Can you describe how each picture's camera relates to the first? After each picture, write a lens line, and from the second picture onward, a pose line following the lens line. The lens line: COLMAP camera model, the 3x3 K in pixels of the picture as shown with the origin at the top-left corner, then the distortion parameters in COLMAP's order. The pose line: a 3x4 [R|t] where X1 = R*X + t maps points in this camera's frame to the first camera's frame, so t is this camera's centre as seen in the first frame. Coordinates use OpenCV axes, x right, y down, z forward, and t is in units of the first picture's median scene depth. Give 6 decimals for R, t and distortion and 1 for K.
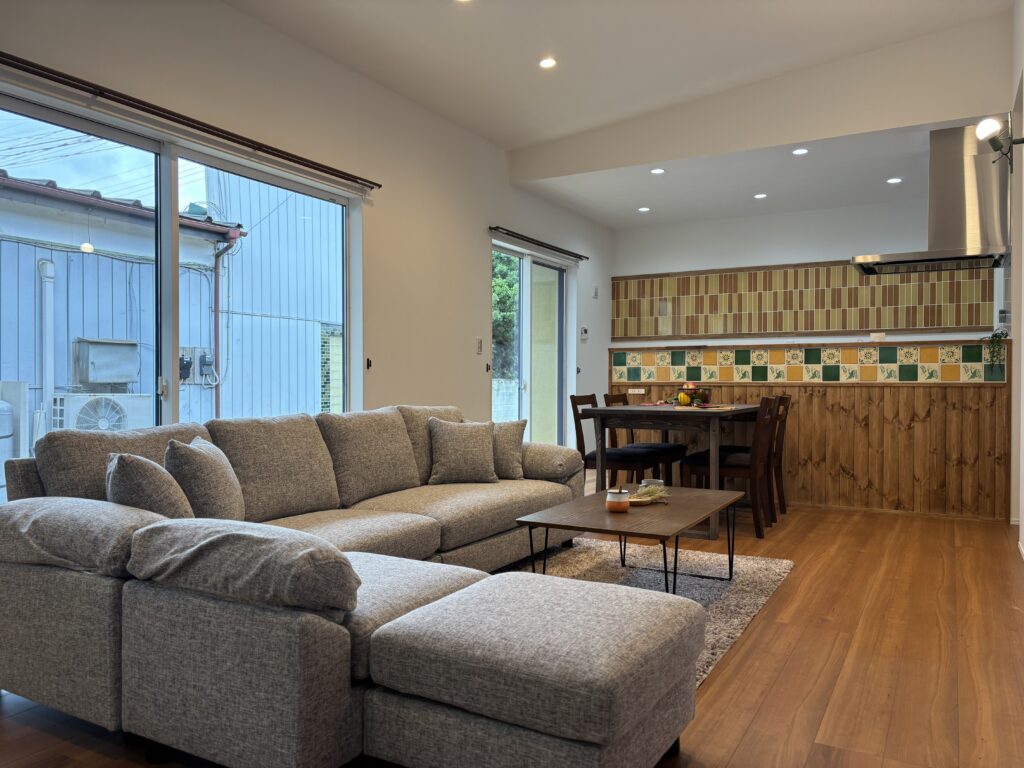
lens RADIAL K [[777.4, 0, 510.6], [0, 777.4, 390.8], [0, 0, 1]] dist [0.028923, -0.013072]
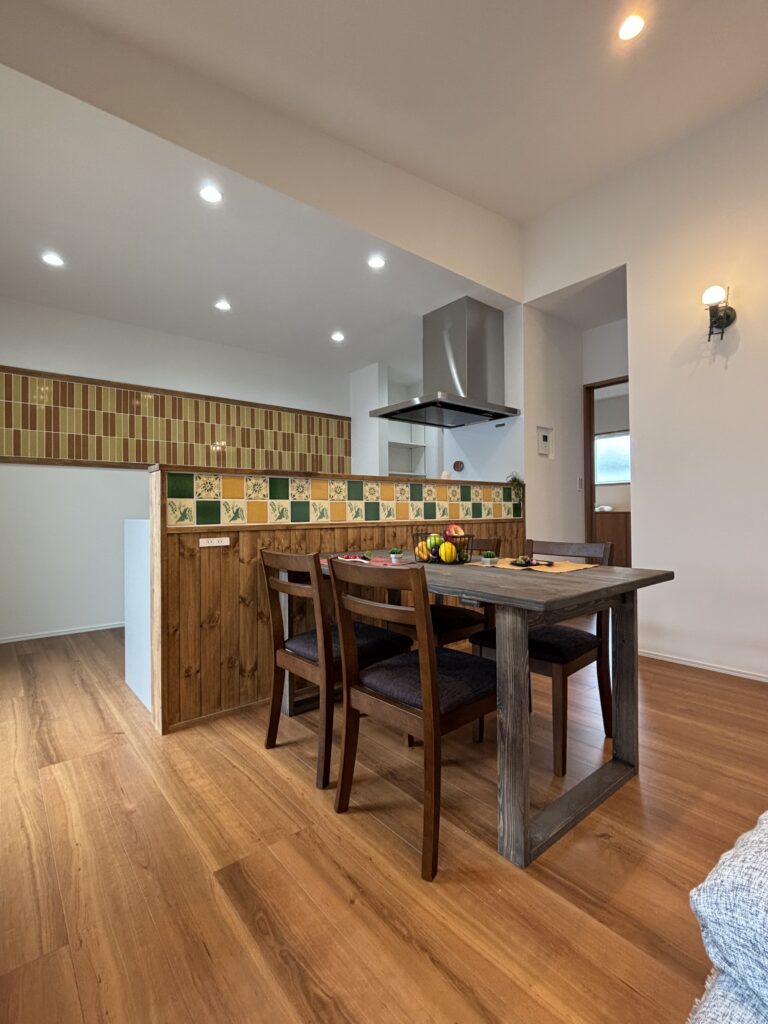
lens RADIAL K [[476.4, 0, 387.2], [0, 476.4, 511.4], [0, 0, 1]] dist [-0.001104, -0.000543]
pose [[0.353720, -0.002397, 0.935348, -0.147301], [0.021128, 0.999762, -0.005428, -0.020143], [-0.935113, 0.021682, 0.353687, 0.858069]]
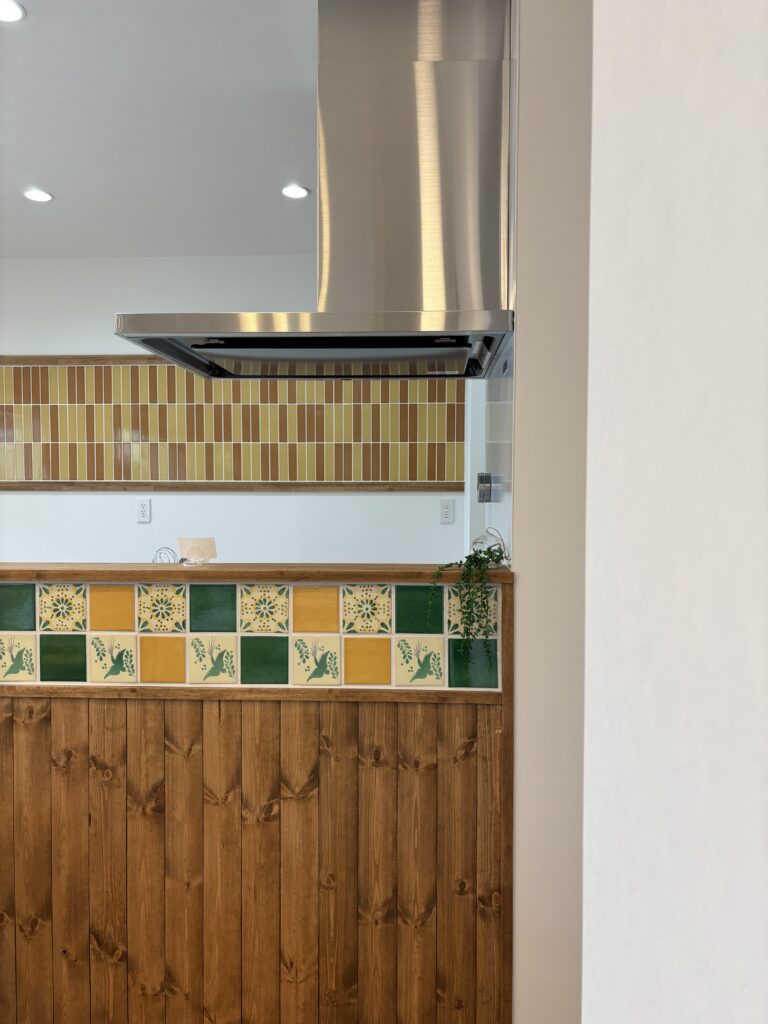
lens RADIAL K [[777.4, 0, 385.1], [0, 777.4, 521.3], [0, 0, 1]] dist [0.028923, -0.013072]
pose [[0.898269, -0.017611, 0.439094, 0.394034], [0.005803, 0.999585, 0.028220, -0.091428], [-0.439408, -0.022801, 0.897998, 0.647920]]
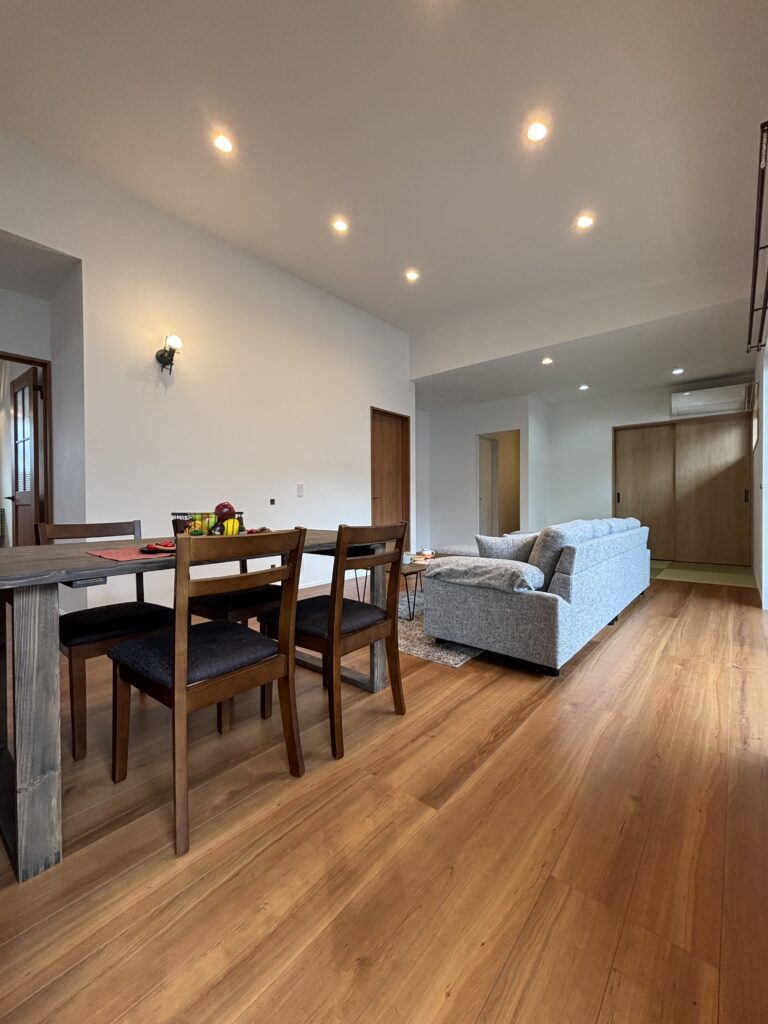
lens RADIAL K [[407.8, 0, 388.1], [0, 407.8, 508.2], [0, 0, 1]] dist [-0.001767, -0.000147]
pose [[-0.981530, 0.000854, 0.191305, 0.021224], [0.005362, 0.999720, 0.023051, -0.012549], [-0.191232, 0.023652, -0.981260, 1.232159]]
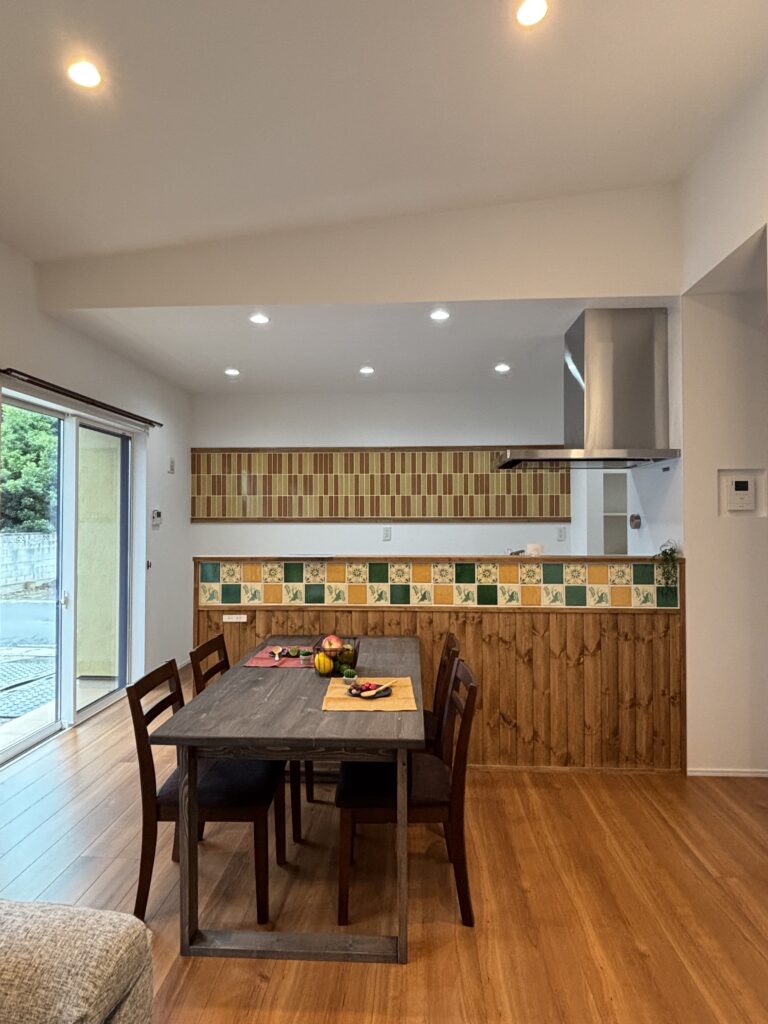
lens RADIAL K [[593.3, 0, 385.7], [0, 593.3, 508.7], [0, 0, 1]] dist [0.100279, -0.185692]
pose [[0.896325, 0.005877, 0.443360, 0.048676], [0.007650, 0.999558, -0.028716, -0.095108], [-0.443333, 0.029131, 0.895884, 0.507424]]
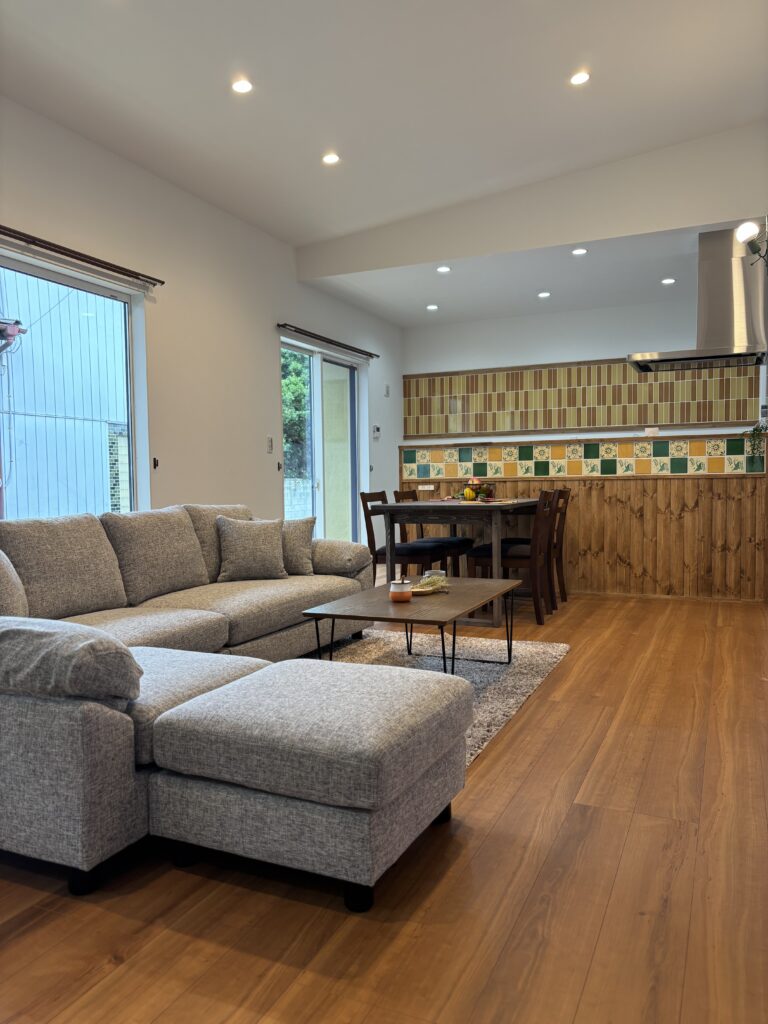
lens RADIAL K [[779.9, 0, 377.2], [0, 779.9, 518.5], [0, 0, 1]] dist [0.016879, -0.007625]
pose [[0.996084, -0.019301, 0.086277, 0.010495], [0.016174, 0.999192, 0.036789, 0.002907], [-0.086917, -0.035250, 0.995592, -0.016836]]
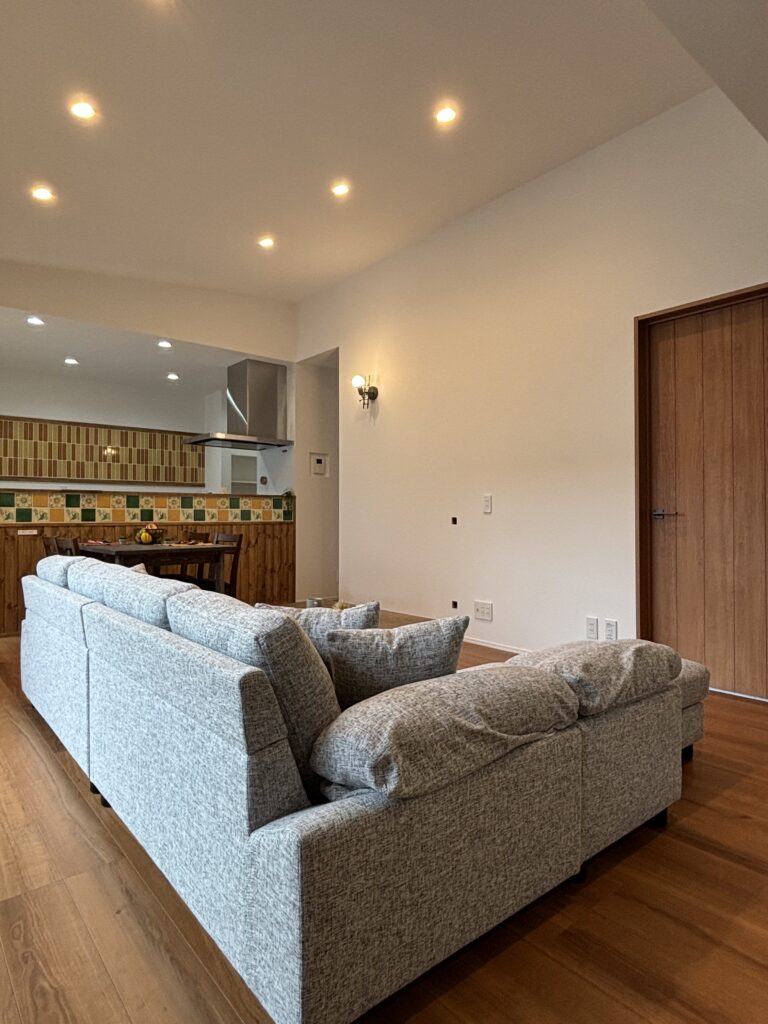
lens RADIAL K [[593.3, 0, 385.7], [0, 593.3, 508.7], [0, 0, 1]] dist [0.100279, -0.185692]
pose [[0.355466, 0.010715, 0.934628, -0.462377], [0.011984, 0.999800, -0.016020, -0.013476], [-0.934612, 0.016895, 0.355266, 0.325520]]
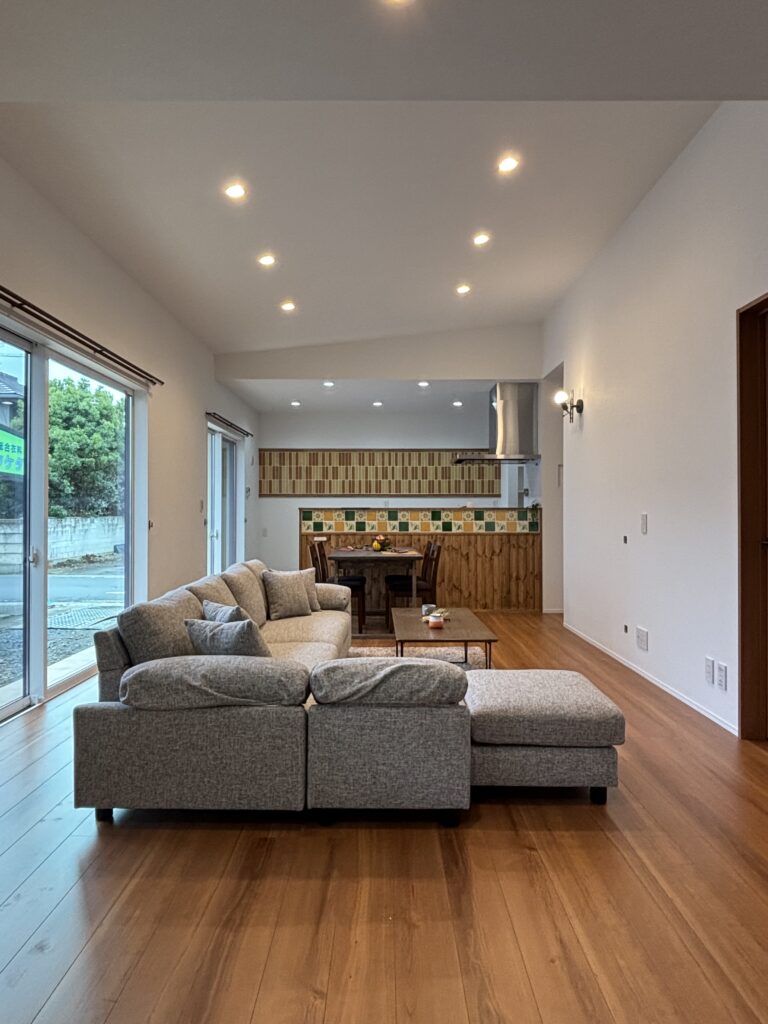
lens RADIAL K [[613.1, 0, 381.8], [0, 613.1, 508.9], [0, 0, 1]] dist [0.028089, -0.012570]
pose [[0.873543, 0.002784, 0.486738, -0.322658], [0.006645, 0.999822, -0.017645, -0.037995], [-0.486701, 0.018648, 0.873370, -0.032277]]
